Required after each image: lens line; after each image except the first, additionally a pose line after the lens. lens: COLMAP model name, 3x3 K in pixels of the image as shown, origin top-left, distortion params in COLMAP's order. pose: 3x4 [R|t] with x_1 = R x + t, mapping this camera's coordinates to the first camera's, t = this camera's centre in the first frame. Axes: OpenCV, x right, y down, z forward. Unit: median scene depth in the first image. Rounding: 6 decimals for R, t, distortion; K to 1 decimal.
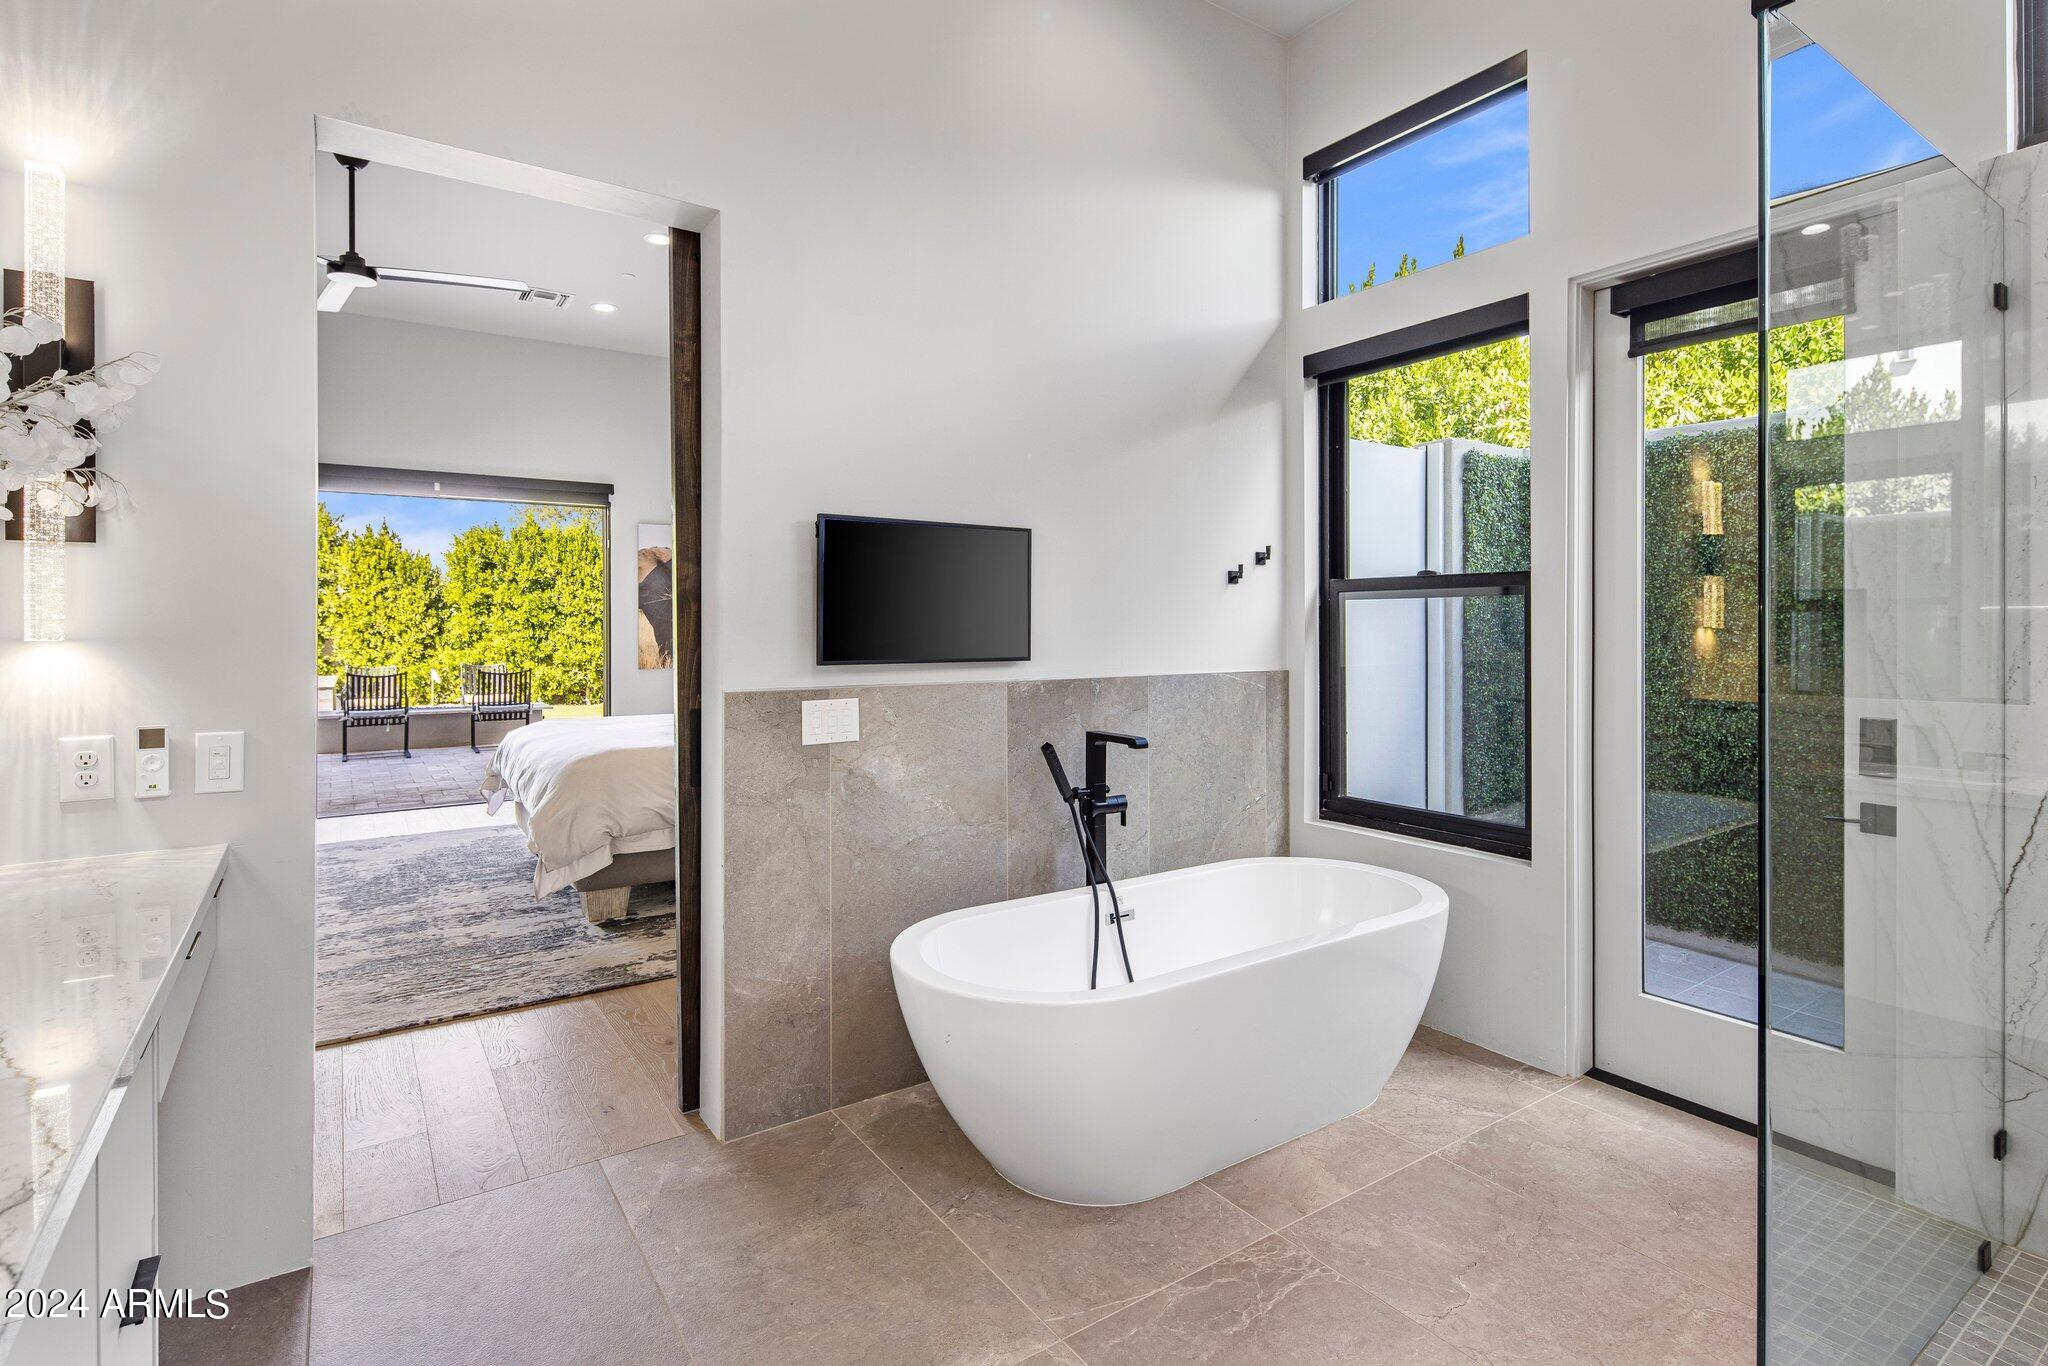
lens RADIAL K [[987.8, 0, 1004.4], [0, 987.8, 623.3], [0, 0, 1]] dist [0.006111, -0.004482]
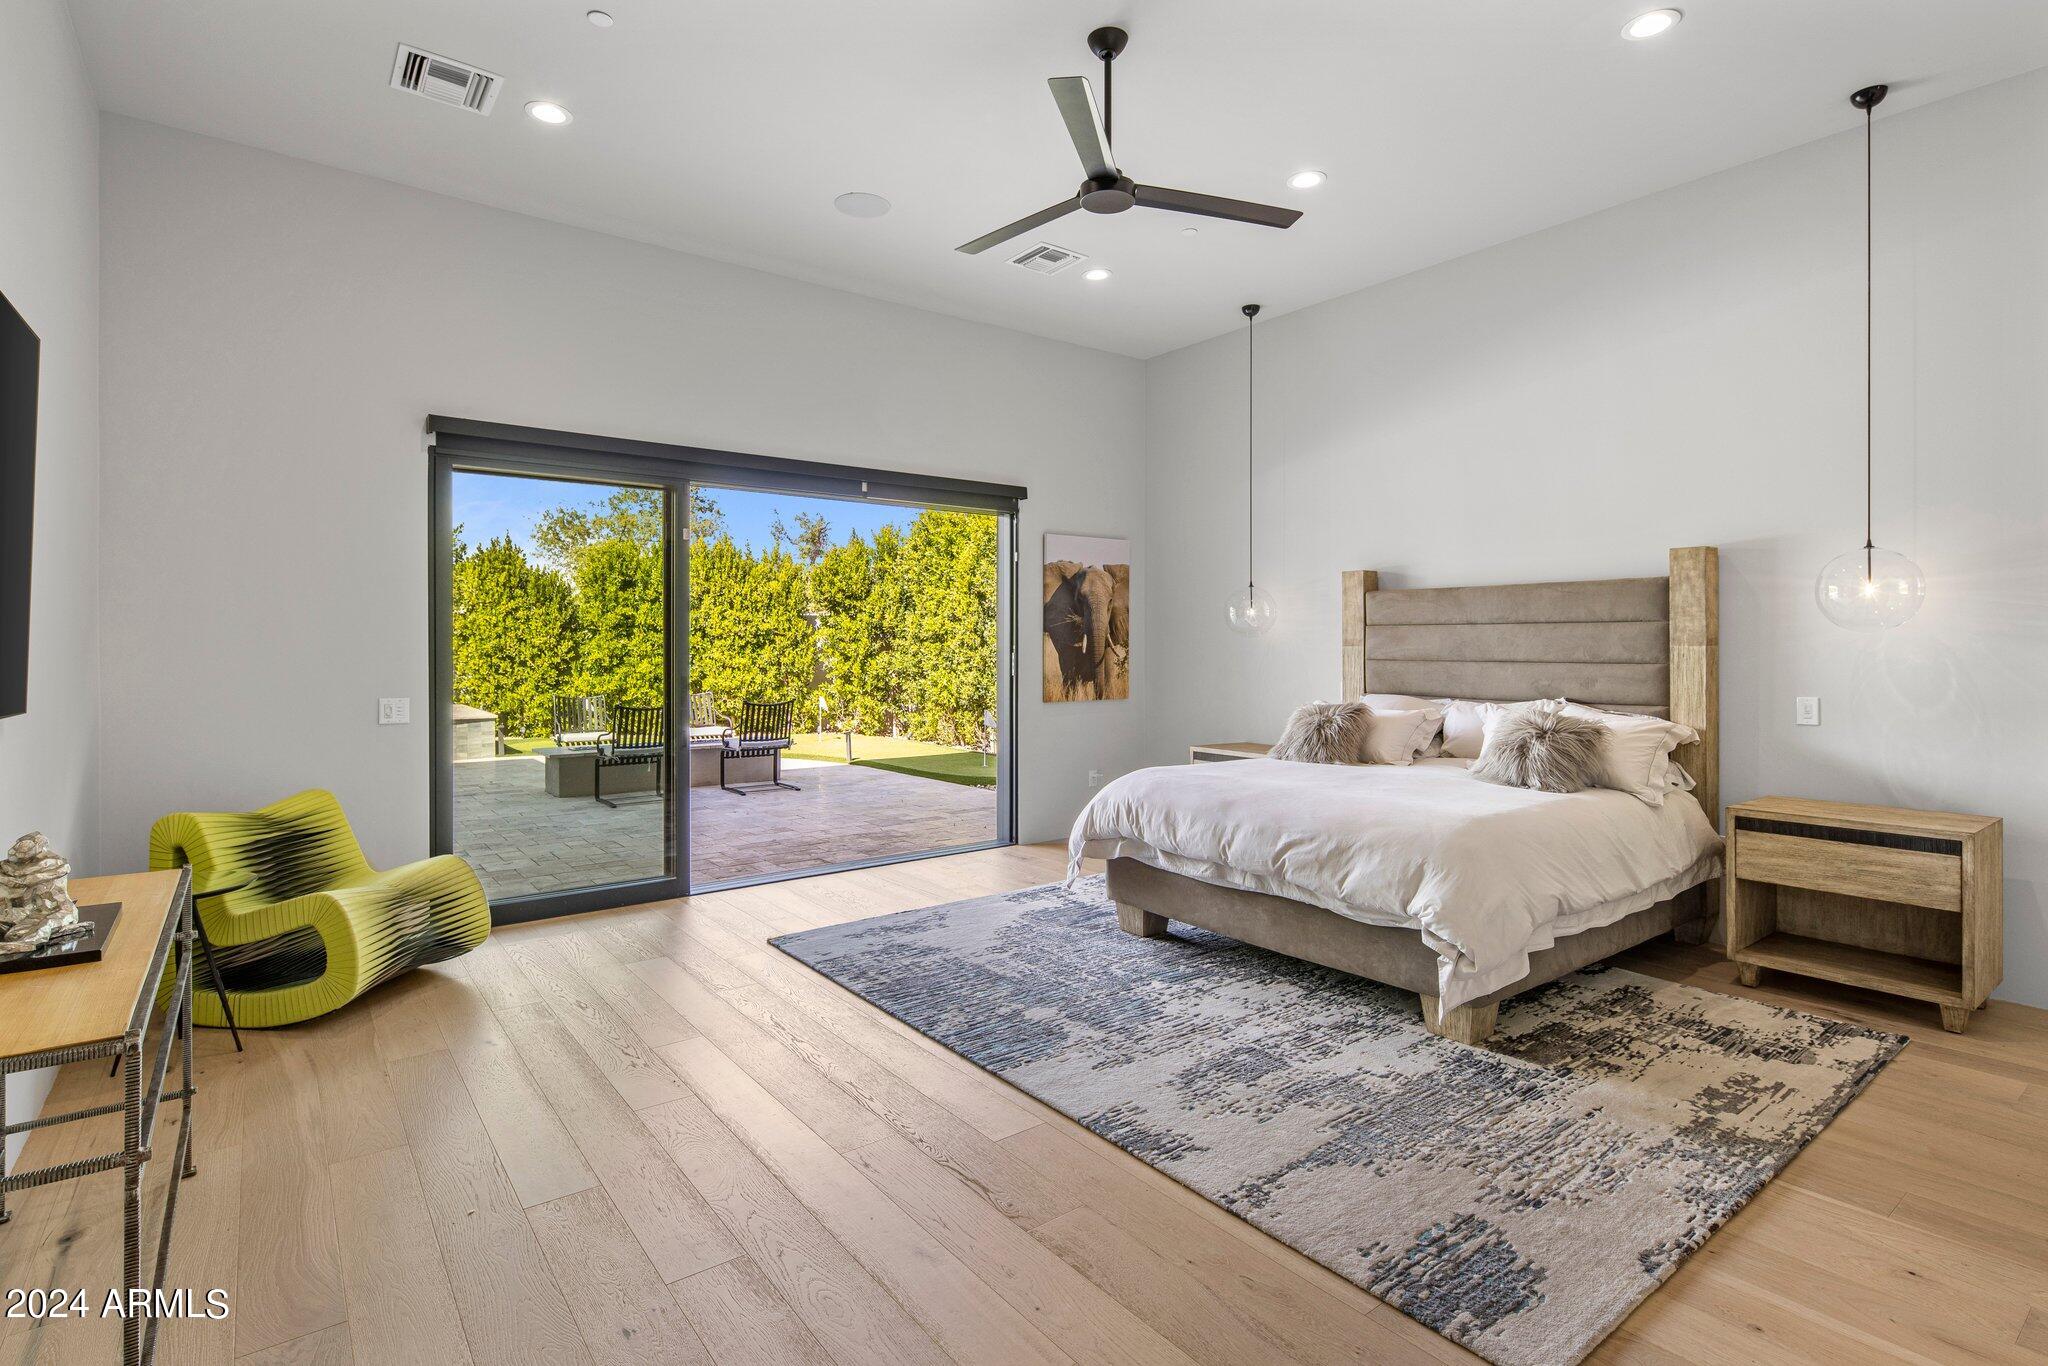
lens RADIAL K [[987.8, 0, 1021.9], [0, 987.8, 642.0], [0, 0, 1]] dist [0.006111, -0.004482]
pose [[0.998559, 0.002043, 0.053621, -0.209193], [-0.001815, 0.999989, -0.004292, -0.001074], [-0.053629, 0.004189, 0.998552, 0.067086]]
